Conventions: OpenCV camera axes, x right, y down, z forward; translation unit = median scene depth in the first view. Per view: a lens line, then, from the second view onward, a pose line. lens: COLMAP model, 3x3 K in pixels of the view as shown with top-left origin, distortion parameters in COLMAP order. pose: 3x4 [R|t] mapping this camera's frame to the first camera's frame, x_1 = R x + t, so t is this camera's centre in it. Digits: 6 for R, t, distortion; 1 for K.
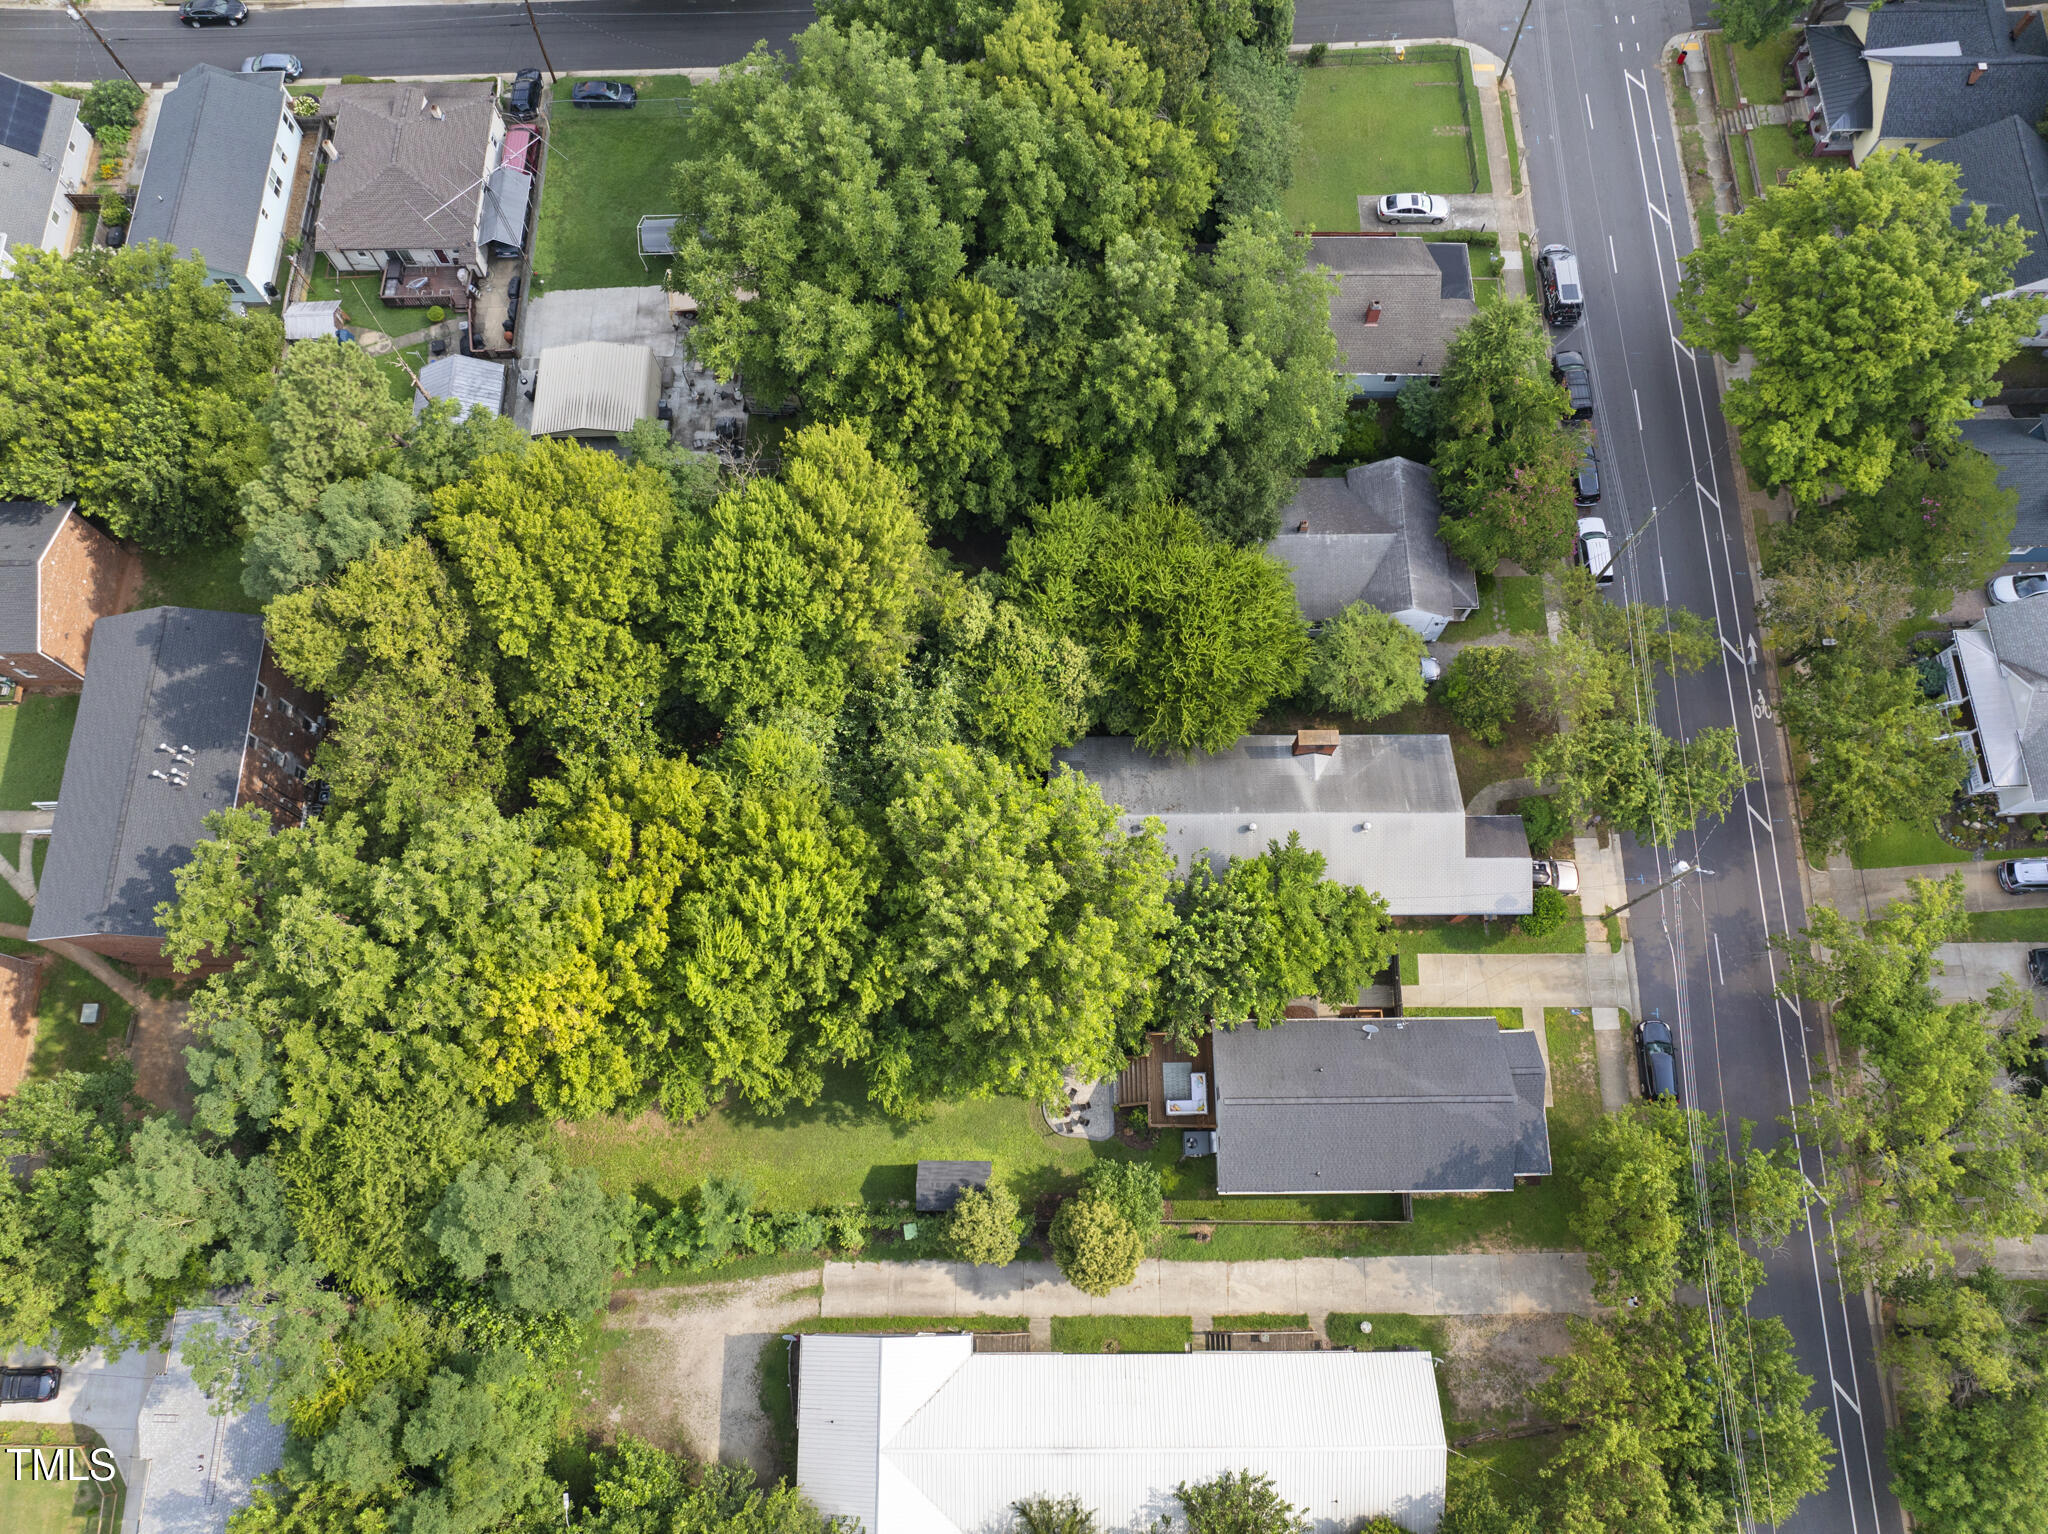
lens RADIAL K [[1441.4, 0, 1032.7], [0, 1441.4, 762.7], [0, 0, 1]] dist [-0.039685, -0.002840]
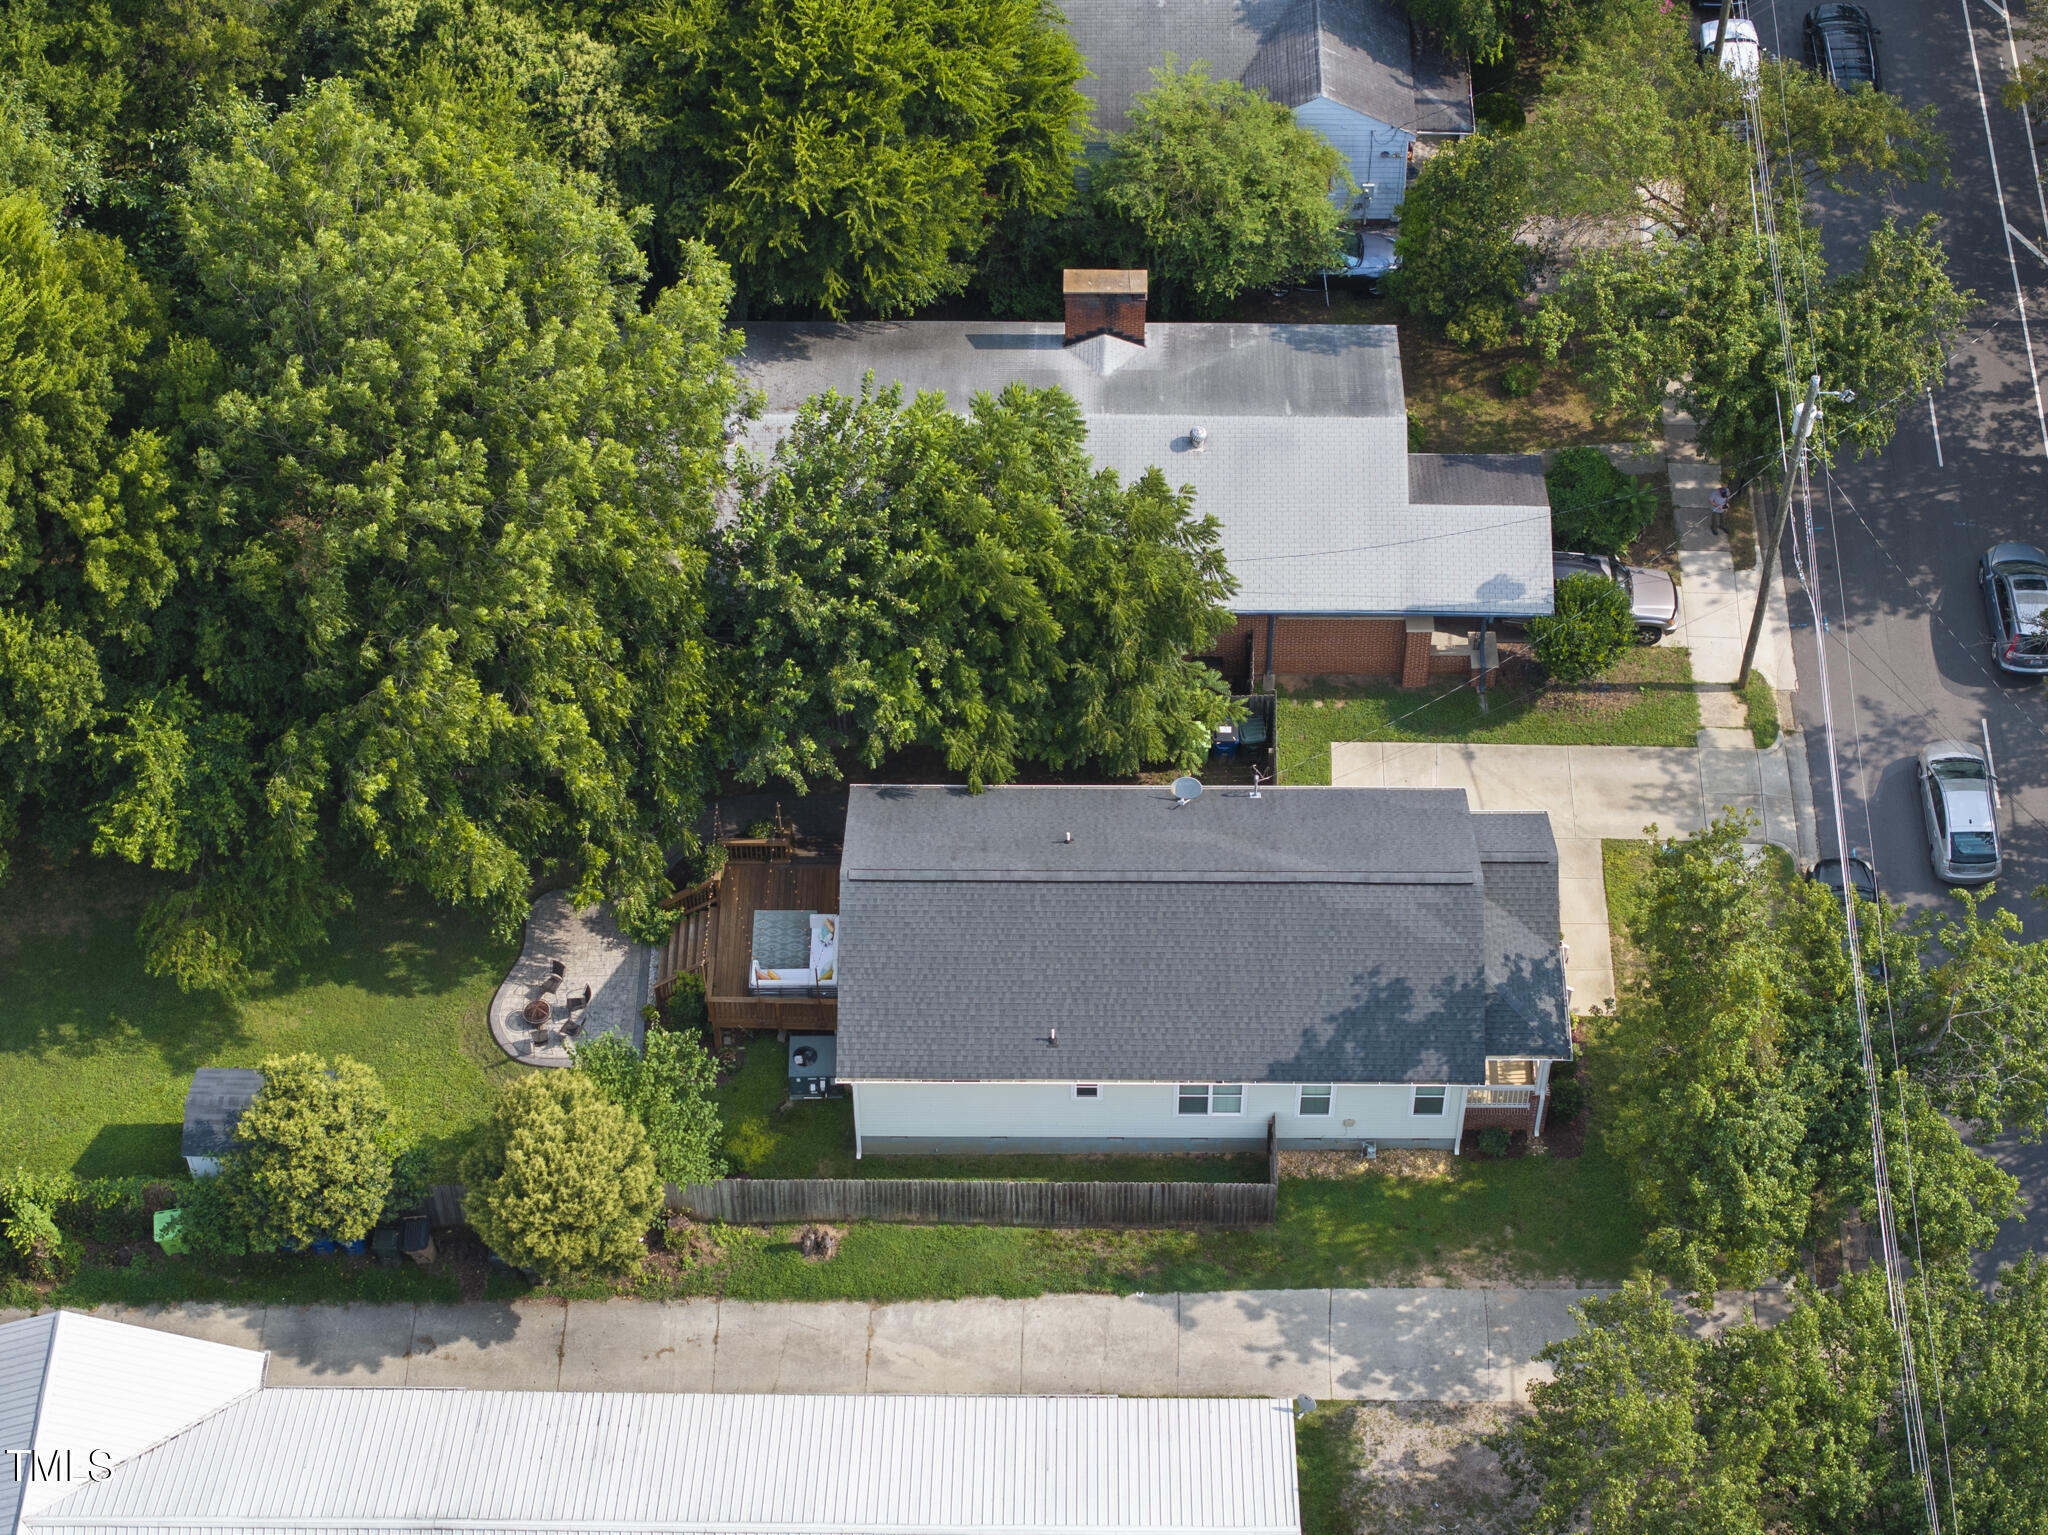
lens RADIAL K [[4172.5, 0, 1024.0], [0, 4172.5, 767.5], [0, 0, 1]] dist [-0.352789, 2.677657]
pose [[0.999845, 0.016481, -0.006169, 0.191283], [-0.017597, 0.938450, -0.344966, 0.645626], [0.000104, 0.345021, 0.938595, -0.264440]]
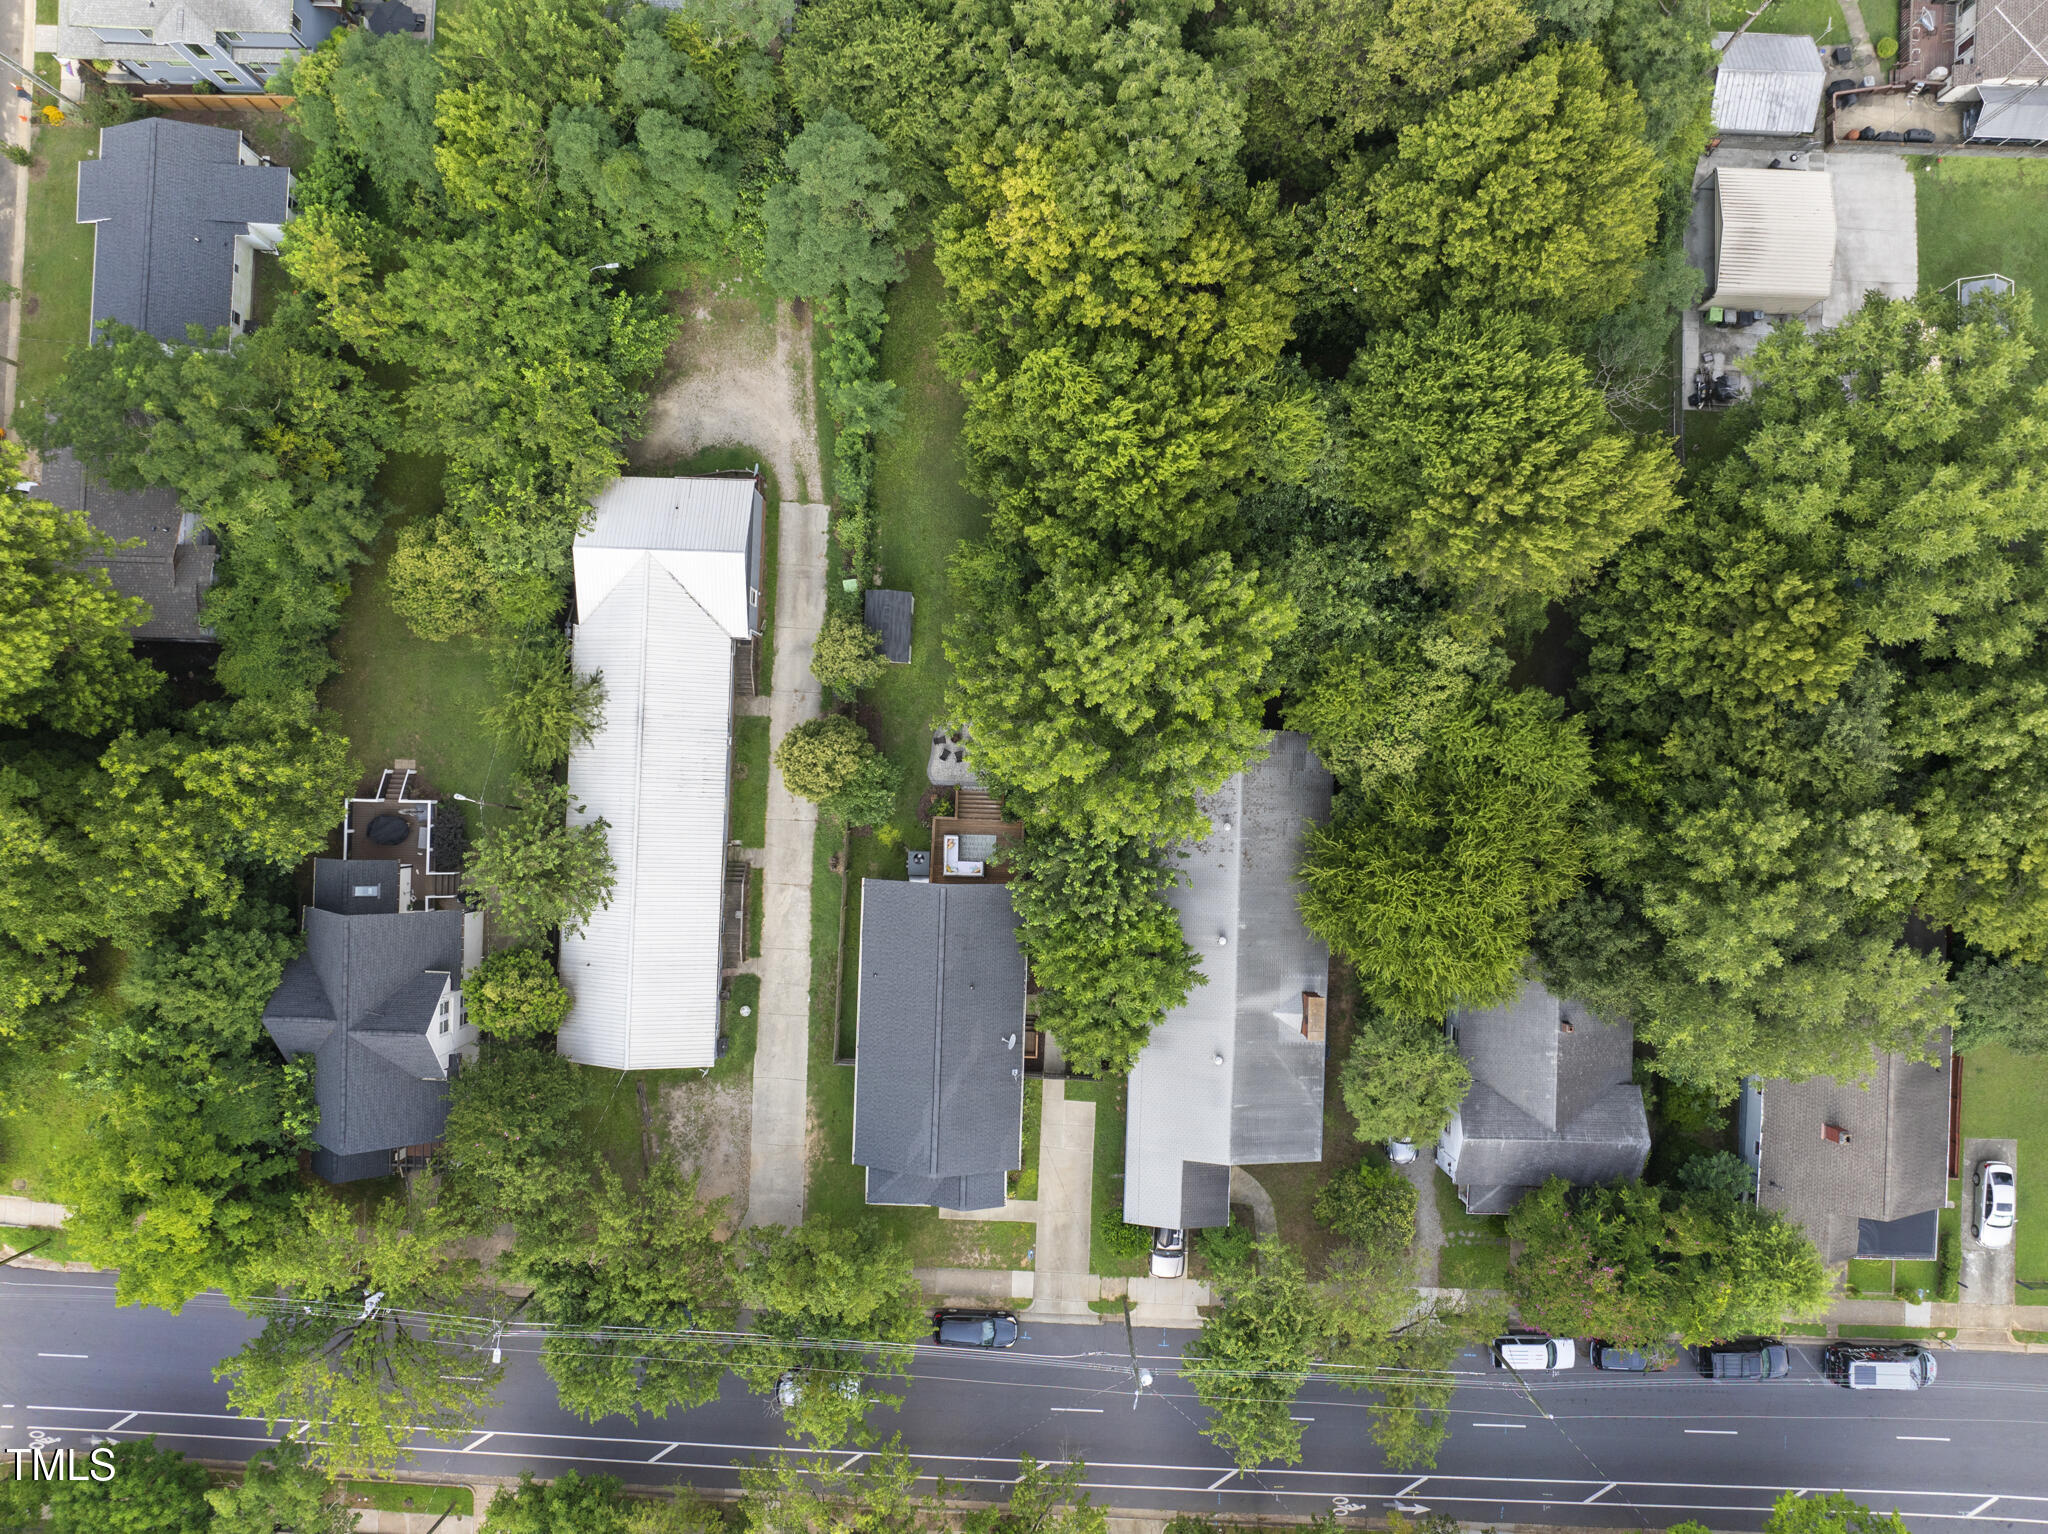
lens RADIAL K [[1441.4, 0, 1032.7], [0, 1441.4, 762.7], [0, 0, 1]] dist [-0.039685, -0.002840]
pose [[-0.038918, 0.999163, -0.012610, 0.053427], [-0.945869, -0.032767, 0.322890, -0.145705], [0.322206, 0.024493, 0.946353, 0.052278]]
